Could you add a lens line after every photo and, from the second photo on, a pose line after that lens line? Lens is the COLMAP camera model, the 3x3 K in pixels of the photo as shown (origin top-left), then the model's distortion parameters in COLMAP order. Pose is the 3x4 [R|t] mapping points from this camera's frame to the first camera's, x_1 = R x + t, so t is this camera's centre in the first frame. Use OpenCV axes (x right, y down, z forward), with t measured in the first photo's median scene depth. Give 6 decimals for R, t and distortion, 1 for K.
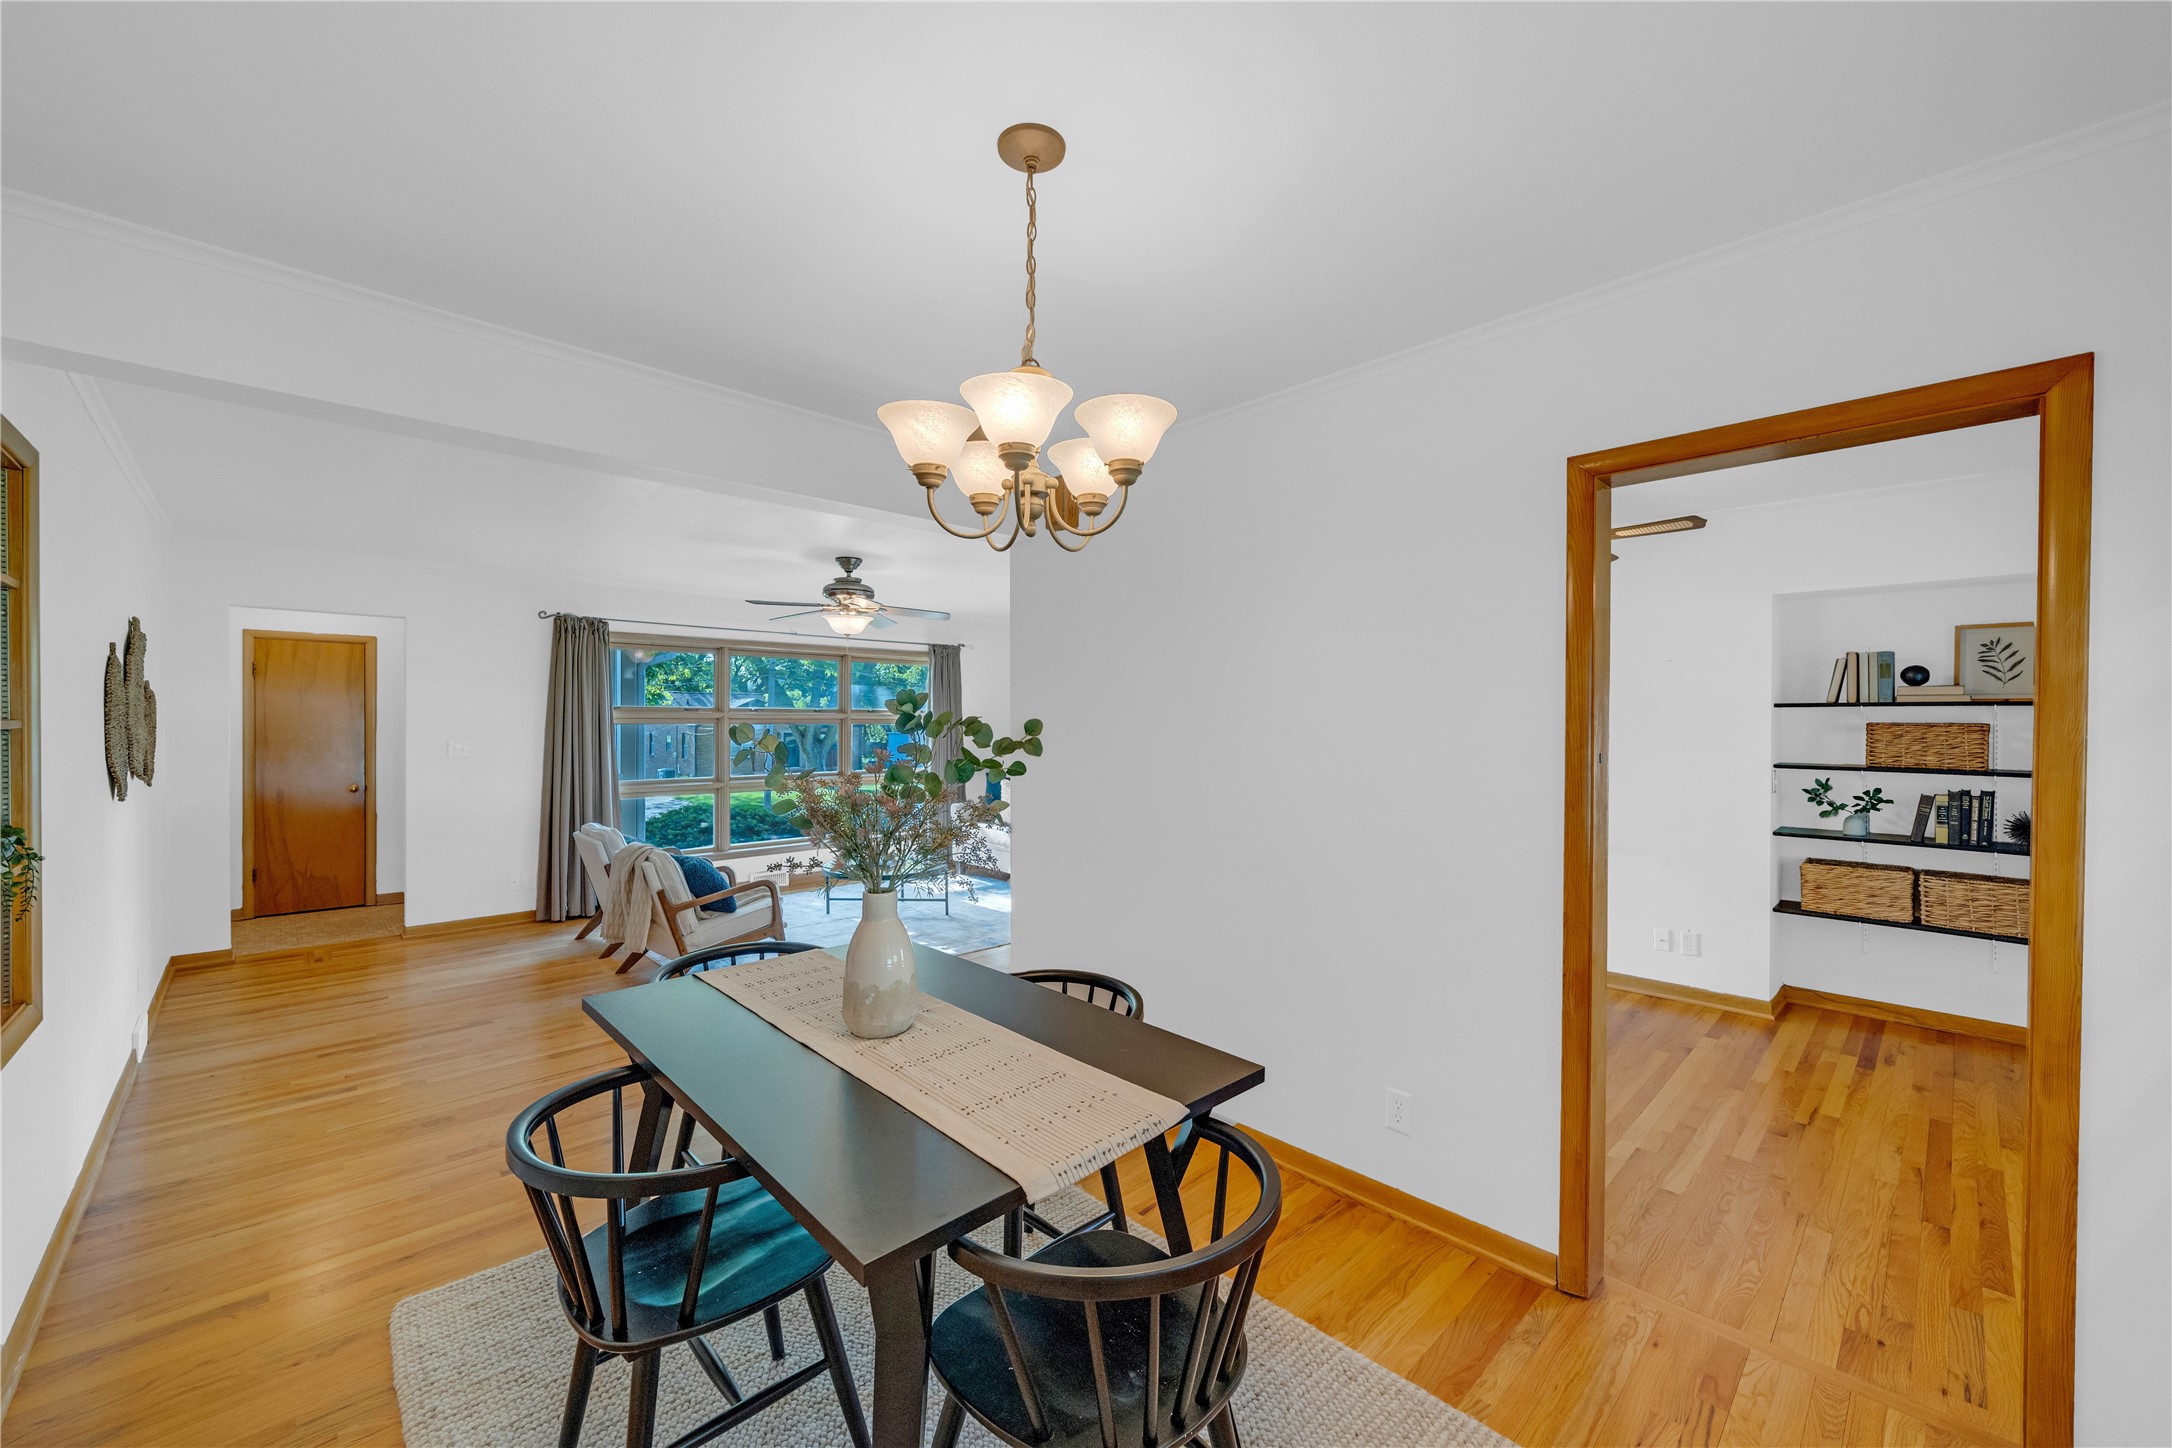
lens RADIAL K [[848.2, 0, 1082.8], [0, 848.2, 726.5], [0, 0, 1]] dist [-0.001642, -0.000440]
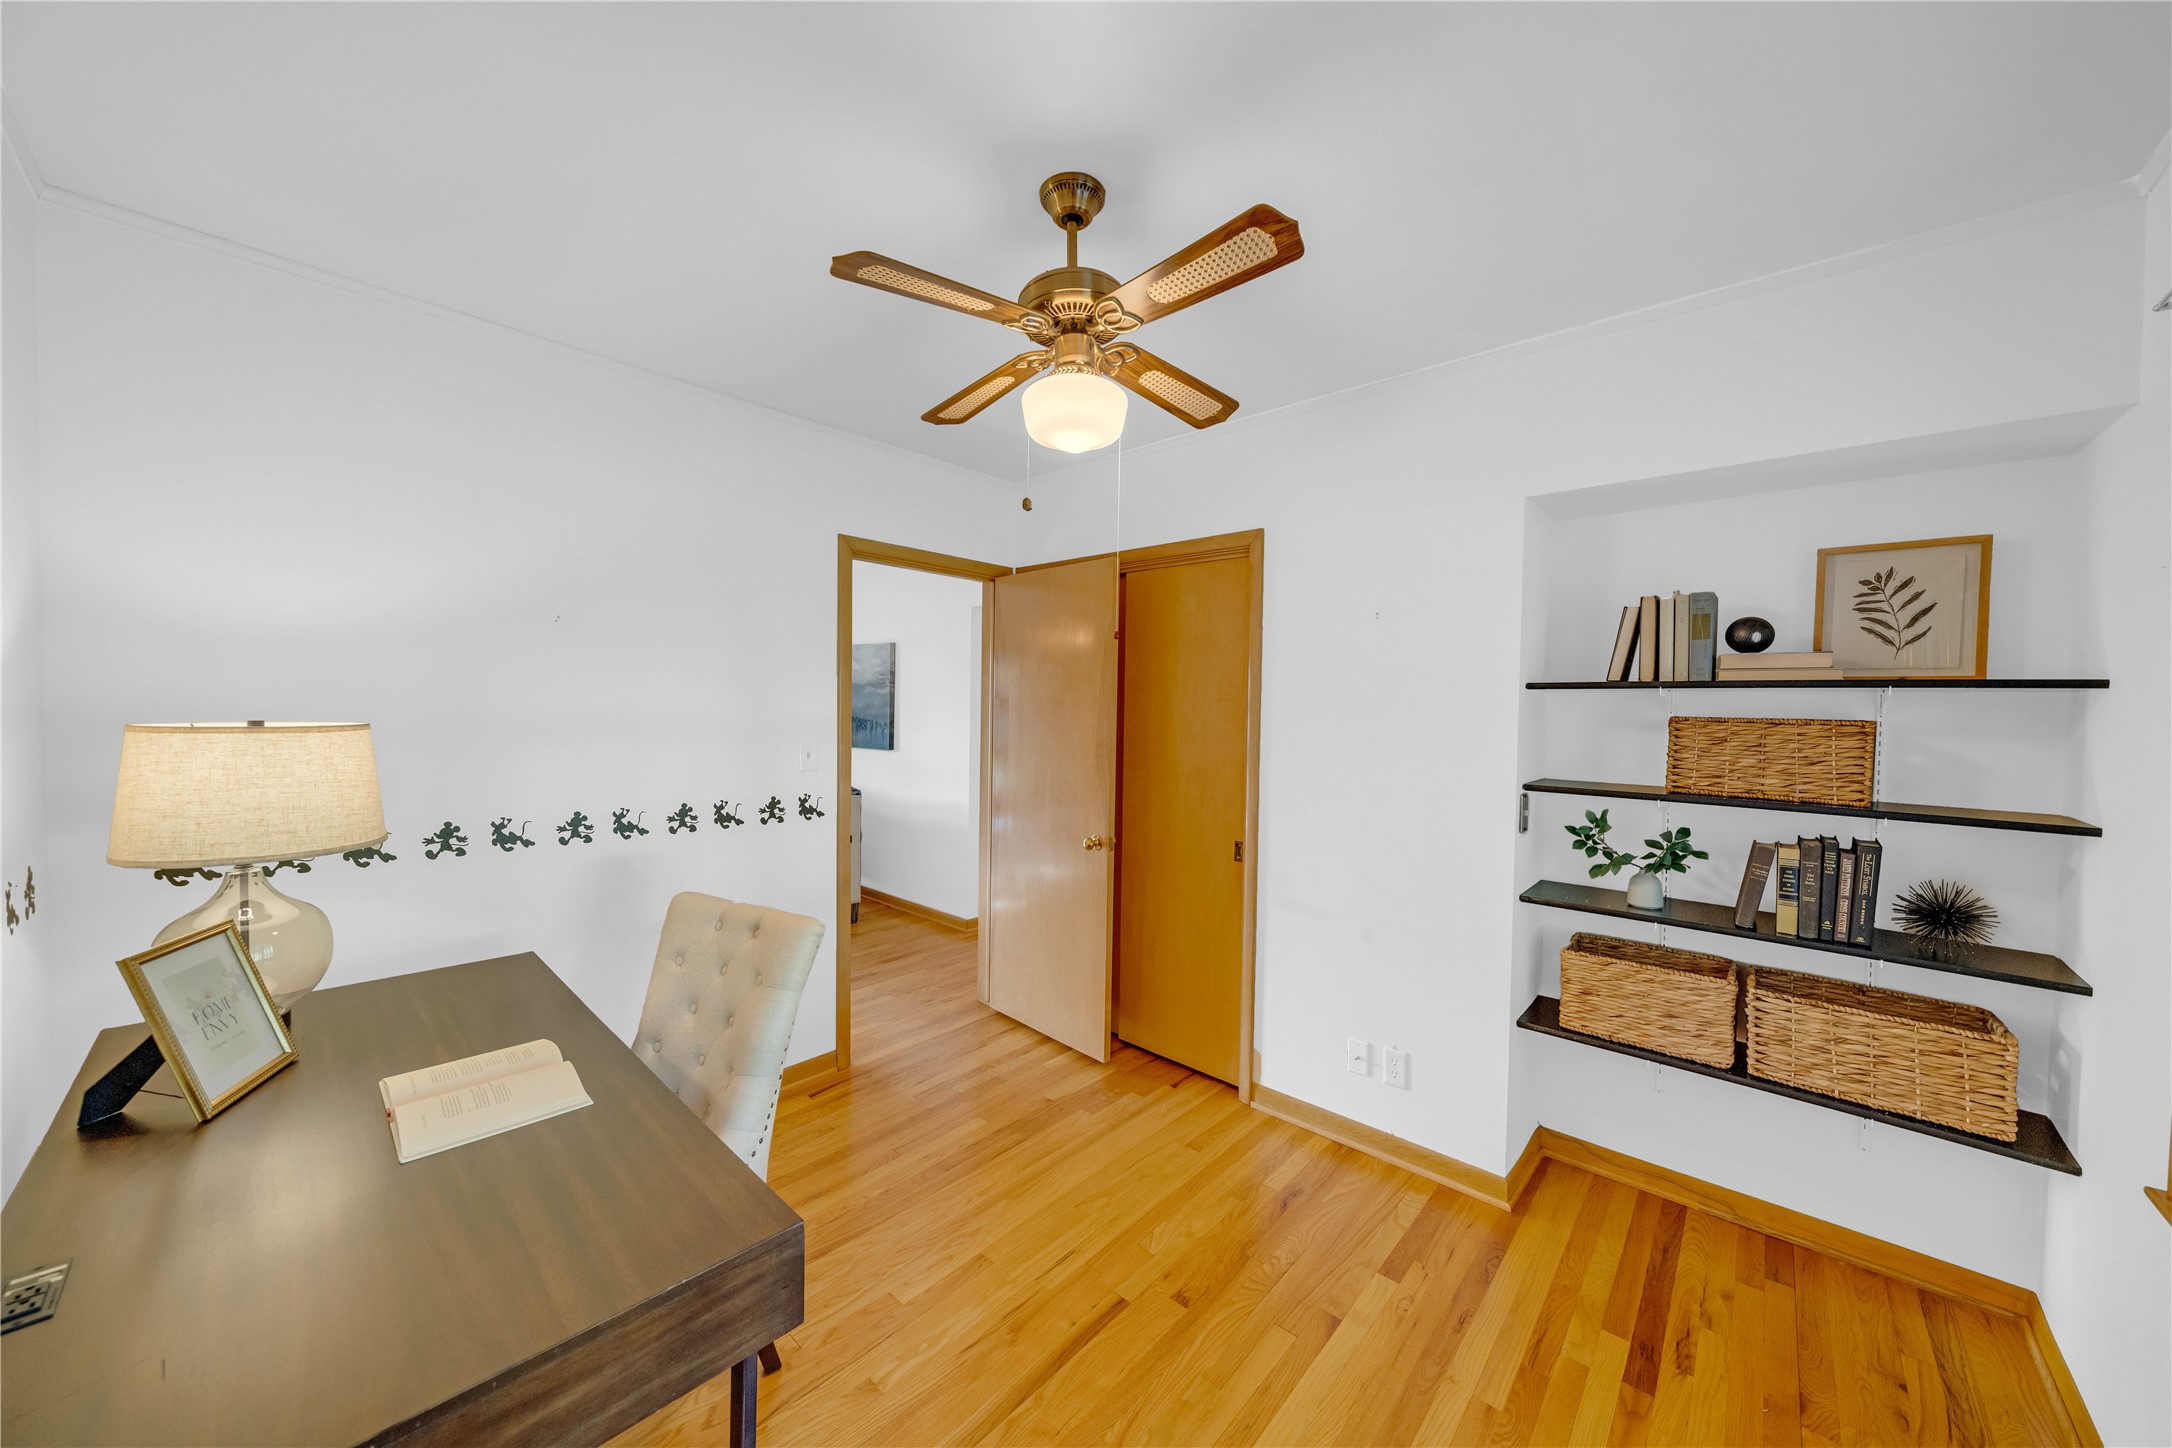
lens RADIAL K [[752.6, 0, 1091.1], [0, 752.6, 724.5], [0, 0, 1]] dist [-0.004989, 0.000168]
pose [[0.997796, 0.007013, 0.065981, 0.507469], [-0.008545, 0.999700, 0.022971, -0.007688], [-0.065800, -0.023484, 0.997556, 0.523838]]
